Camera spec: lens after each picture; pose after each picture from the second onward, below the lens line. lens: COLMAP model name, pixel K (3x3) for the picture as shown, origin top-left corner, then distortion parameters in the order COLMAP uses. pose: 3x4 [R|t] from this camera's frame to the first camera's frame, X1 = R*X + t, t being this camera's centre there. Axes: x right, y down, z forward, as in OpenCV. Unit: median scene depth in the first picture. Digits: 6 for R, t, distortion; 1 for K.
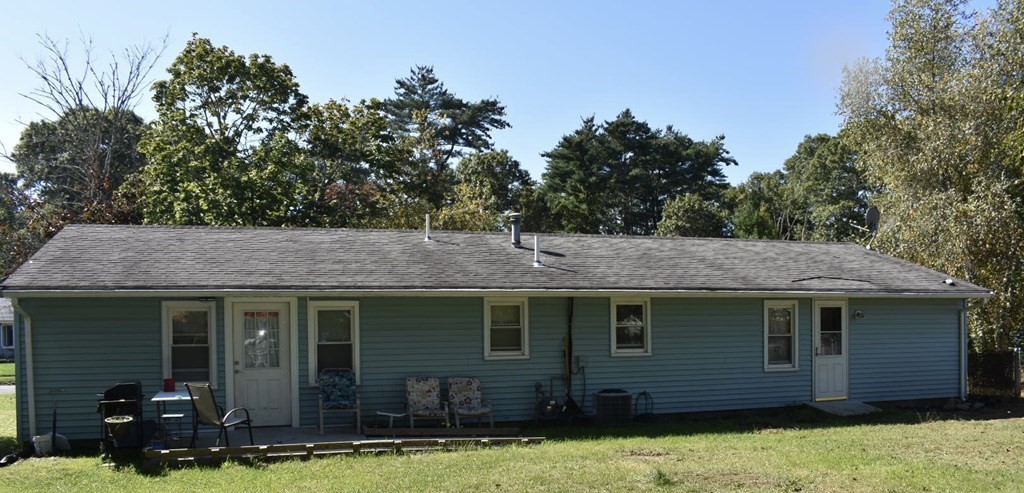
lens RADIAL K [[842.6, 0, 512.0], [0, 842.6, 246.5], [0, 0, 1]] dist [-0.011363, -0.002264]
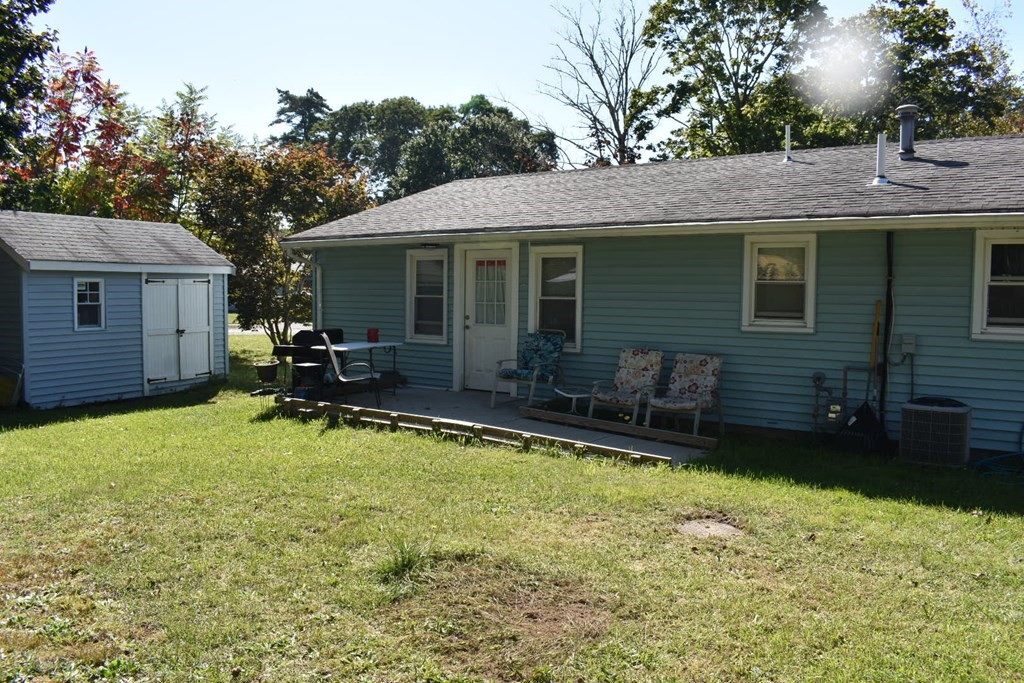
lens RADIAL K [[802.1, 0, 512.0], [0, 802.1, 341.5], [0, 0, 1]] dist [-0.095022, 0.012198]
pose [[0.607249, 0.065482, -0.791808, 0.361808], [0.052809, 0.991067, 0.122461, 0.059360], [0.792754, -0.116179, 0.598367, 0.502405]]
